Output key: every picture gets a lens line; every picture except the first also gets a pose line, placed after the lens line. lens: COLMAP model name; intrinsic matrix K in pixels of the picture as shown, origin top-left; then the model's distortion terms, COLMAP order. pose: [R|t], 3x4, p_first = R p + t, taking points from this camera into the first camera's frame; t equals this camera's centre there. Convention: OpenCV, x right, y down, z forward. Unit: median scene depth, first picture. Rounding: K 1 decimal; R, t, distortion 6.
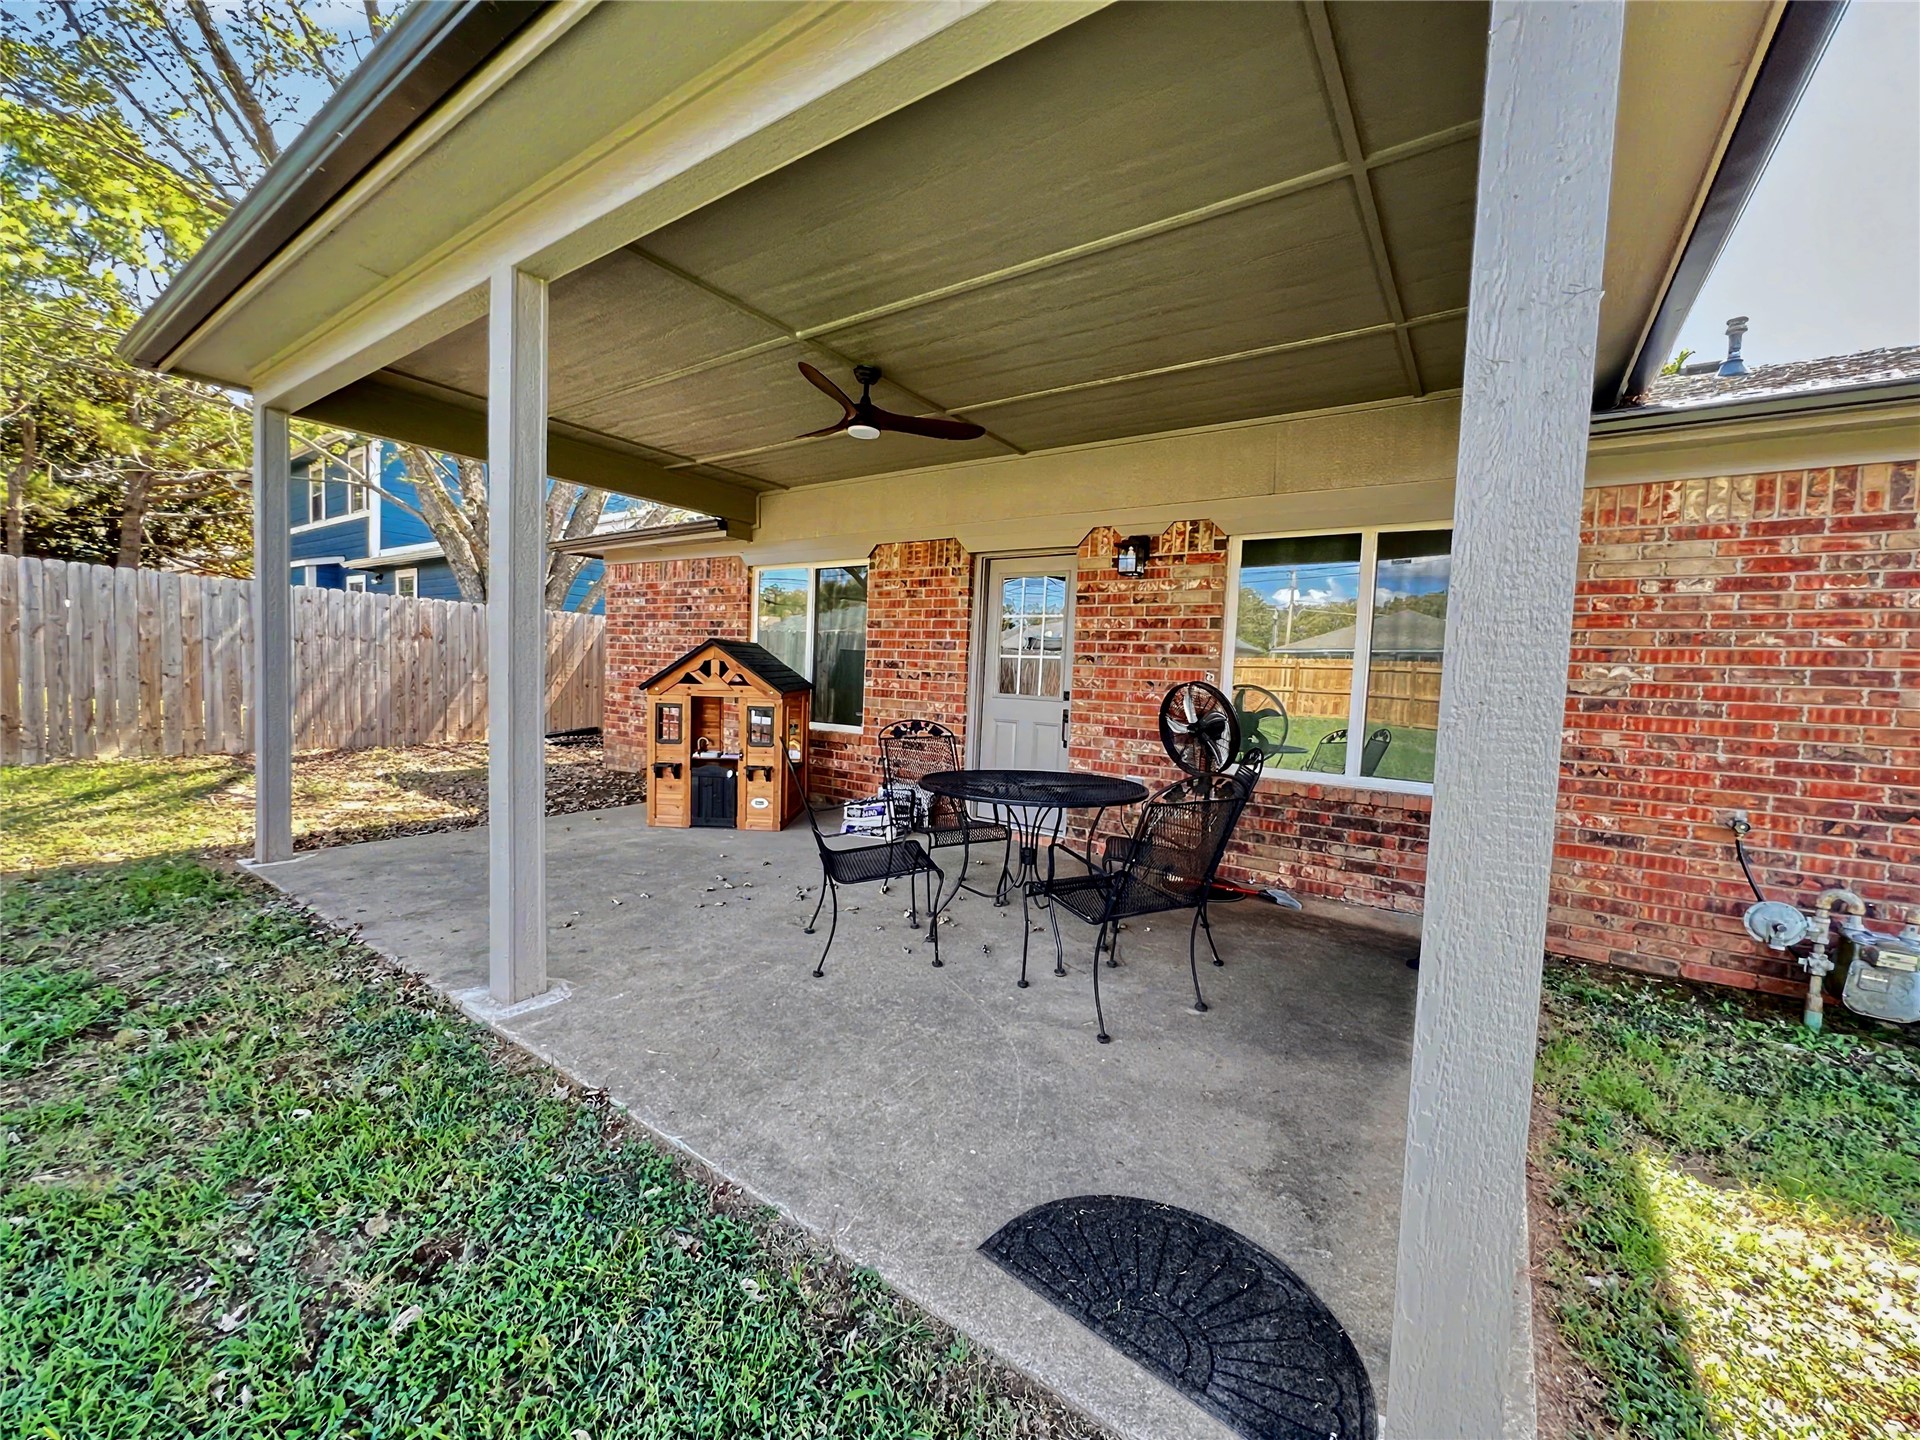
lens RADIAL K [[773.2, 0, 956.6], [0, 773.2, 716.5], [0, 0, 1]] dist [0.001688, 0.000095]
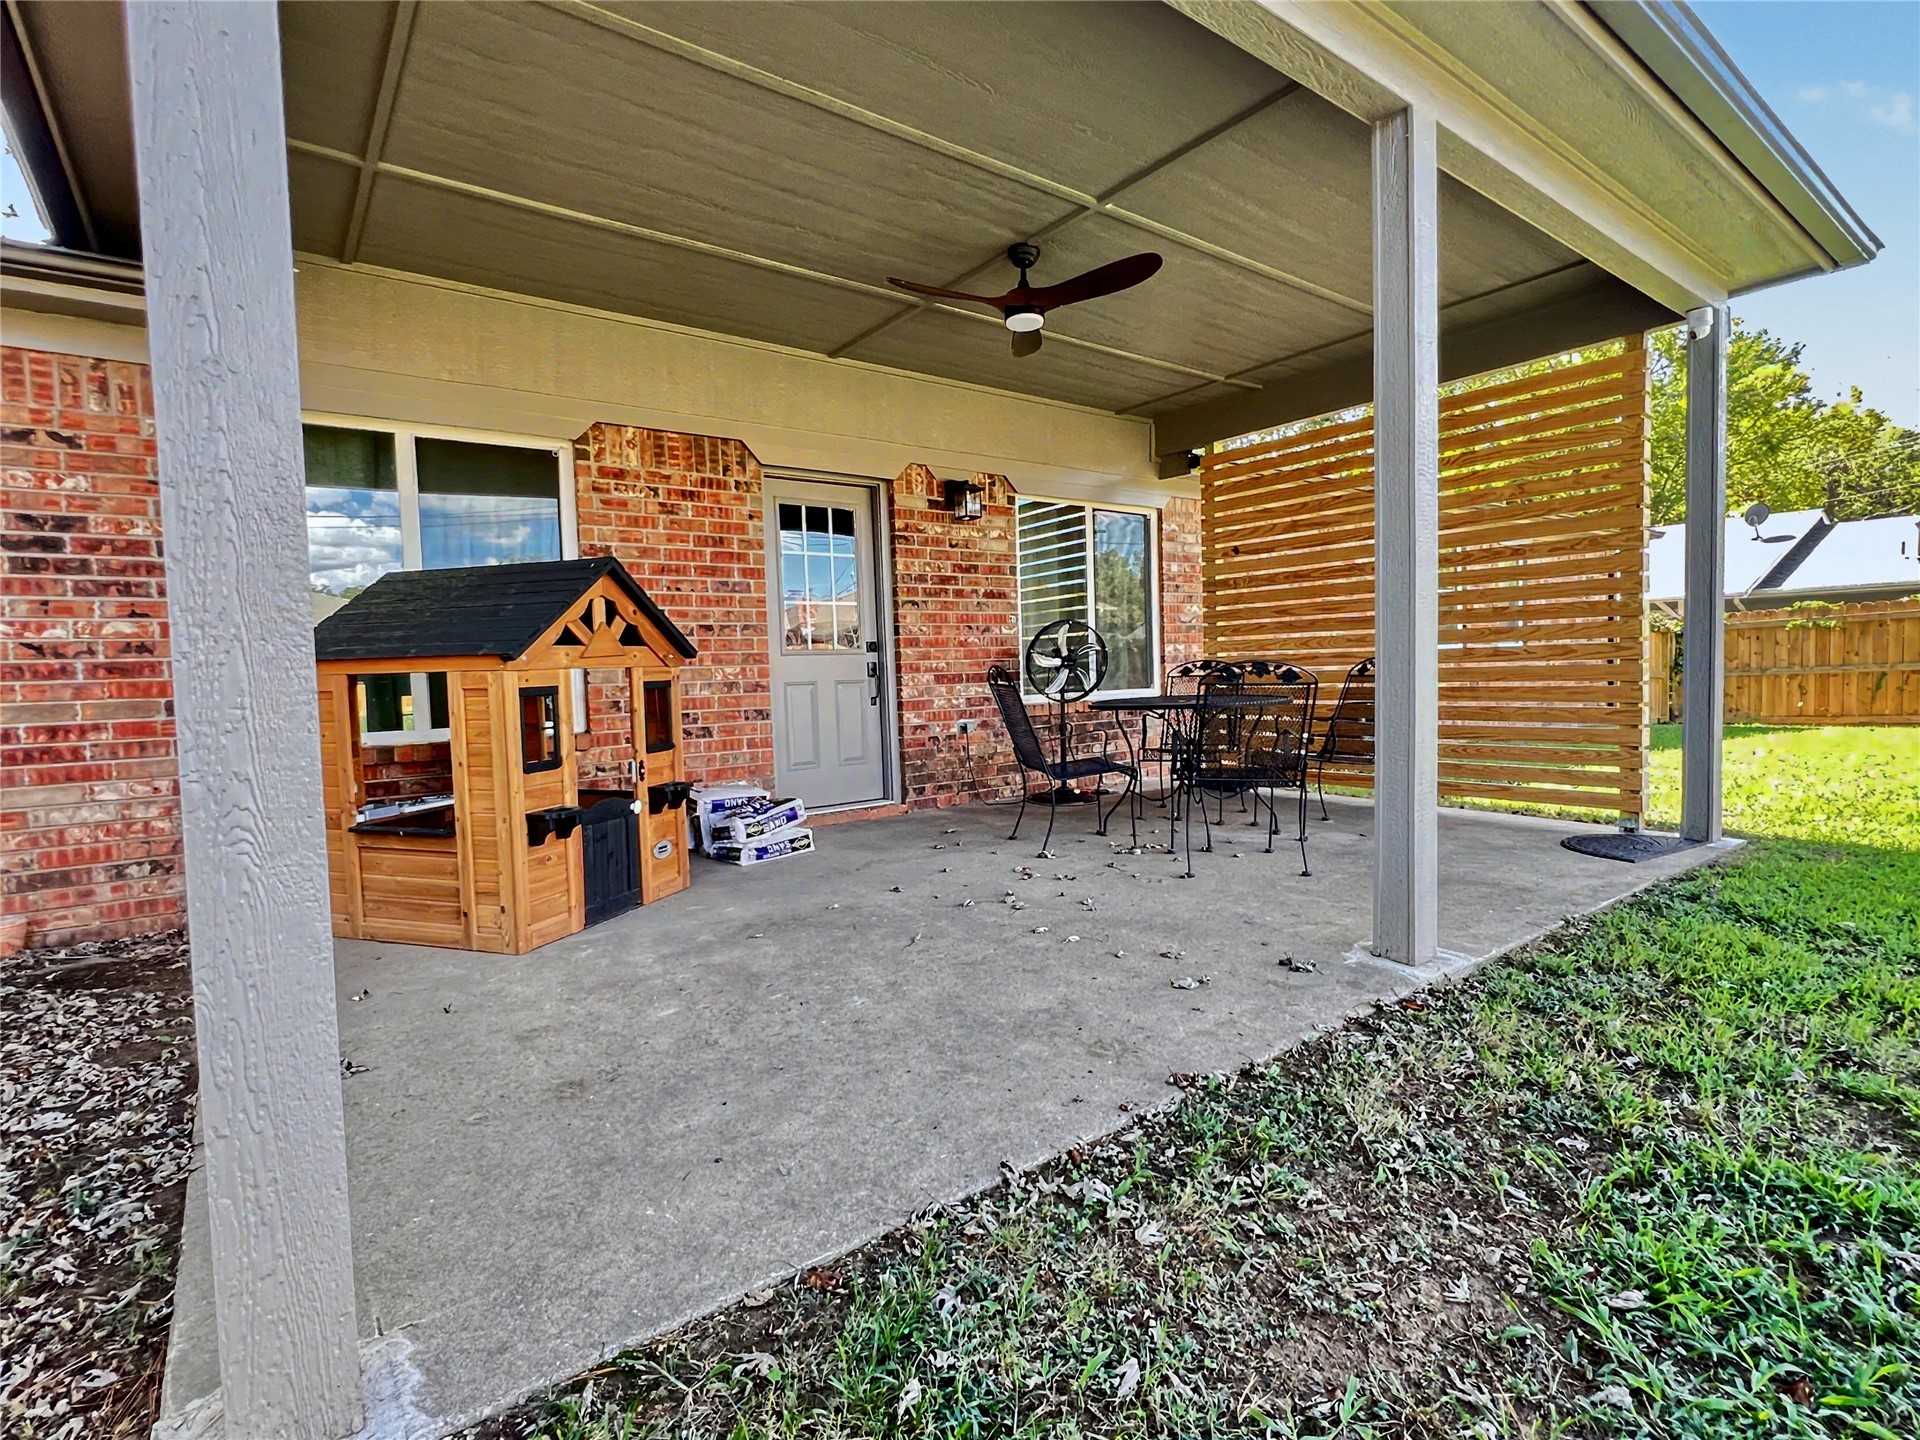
lens RADIAL K [[934.0, 0, 956.9], [0, 934.0, 720.5], [0, 0, 1]] dist [-0.004724, -0.000277]
pose [[0.302085, -0.100912, 0.947925, -0.911102], [0.101394, 0.992142, 0.073307, -0.012521], [-0.947873, 0.073969, 0.309943, 0.622338]]
